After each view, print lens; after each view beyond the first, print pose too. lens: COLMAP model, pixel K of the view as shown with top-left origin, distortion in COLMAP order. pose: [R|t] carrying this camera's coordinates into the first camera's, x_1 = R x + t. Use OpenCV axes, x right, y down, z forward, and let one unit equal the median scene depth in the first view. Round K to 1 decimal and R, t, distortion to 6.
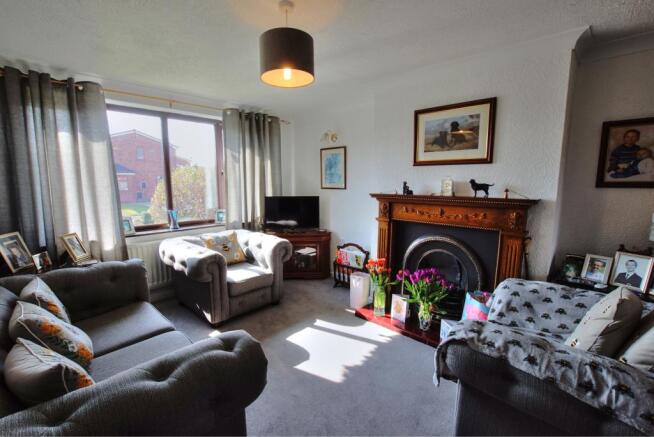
lens RADIAL K [[288.5, 0, 323.0], [0, 288.5, 222.7], [0, 0, 1]] dist [-0.024158, 0.000892]
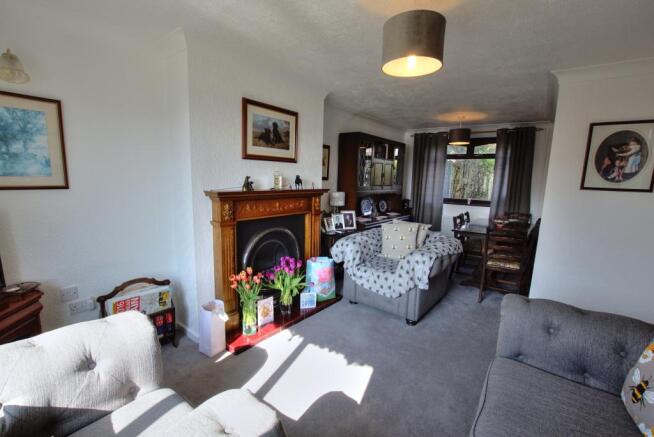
lens RADIAL K [[288.5, 0, 323.0], [0, 288.5, 222.7], [0, 0, 1]] dist [-0.024158, 0.000892]
pose [[-0.084327, -0.158239, 0.983793, -0.665599], [0.116712, 0.978945, 0.167463, -0.129793], [-0.989579, 0.128943, -0.064083, 0.880780]]
